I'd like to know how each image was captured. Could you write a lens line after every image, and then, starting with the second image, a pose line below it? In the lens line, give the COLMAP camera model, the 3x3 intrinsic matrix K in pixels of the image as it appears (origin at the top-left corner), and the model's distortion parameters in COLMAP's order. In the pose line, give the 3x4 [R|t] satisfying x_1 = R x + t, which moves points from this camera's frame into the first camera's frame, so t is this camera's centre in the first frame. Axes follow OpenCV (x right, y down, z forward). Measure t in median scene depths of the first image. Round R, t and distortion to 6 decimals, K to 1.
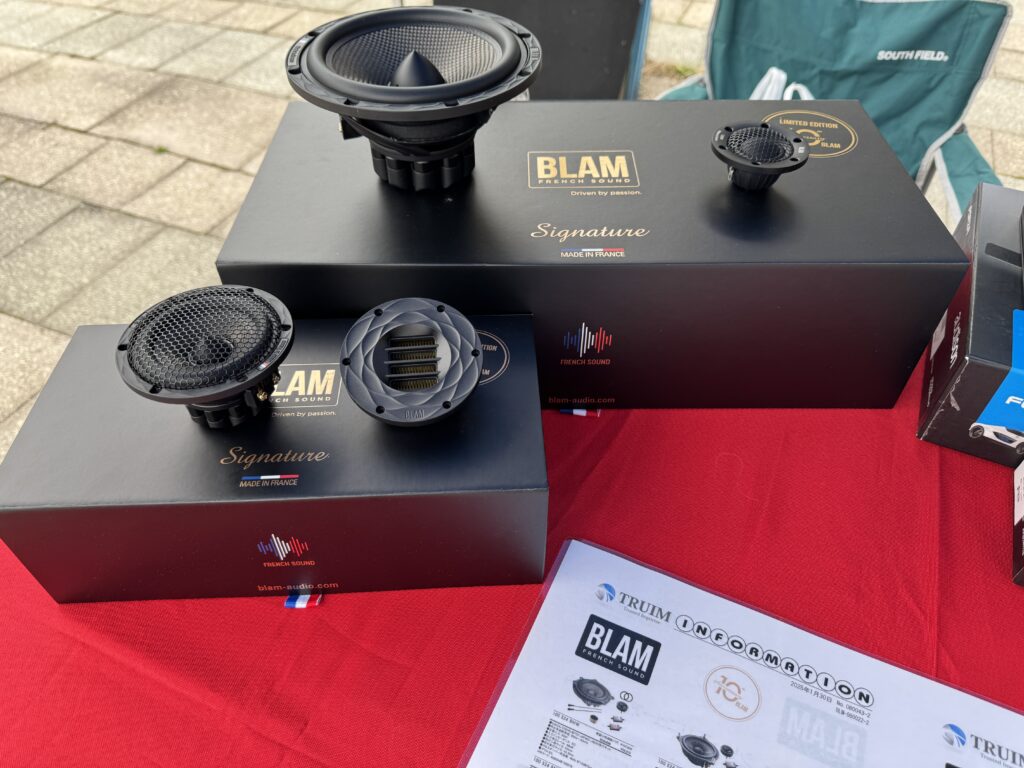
lens RADIAL K [[740.3, 0, 512.0], [0, 740.3, 384.0], [0, 0, 1]] dist [0.112697, -0.135962]
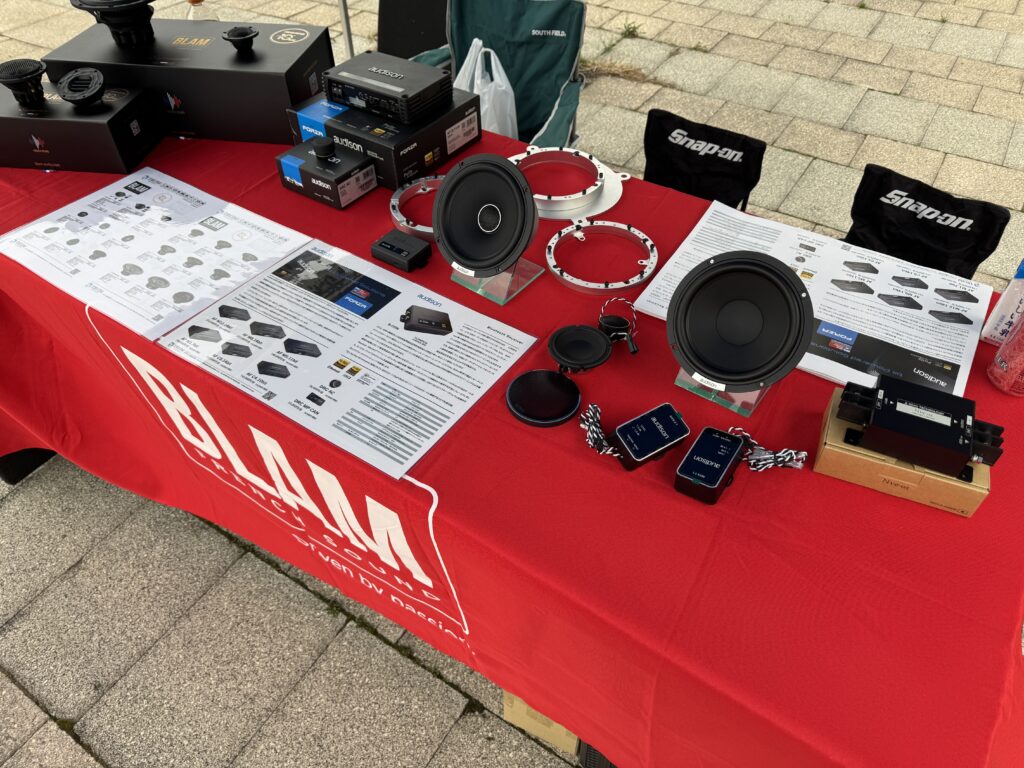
lens RADIAL K [[740.3, 0, 512.0], [0, 740.3, 384.0], [0, 0, 1]] dist [0.112697, -0.135962]
pose [[0.983016, 0.110290, -0.146679, 0.774050], [-0.112492, 0.993630, -0.006777, 0.354629], [0.144997, 0.023162, 0.989161, -0.636146]]
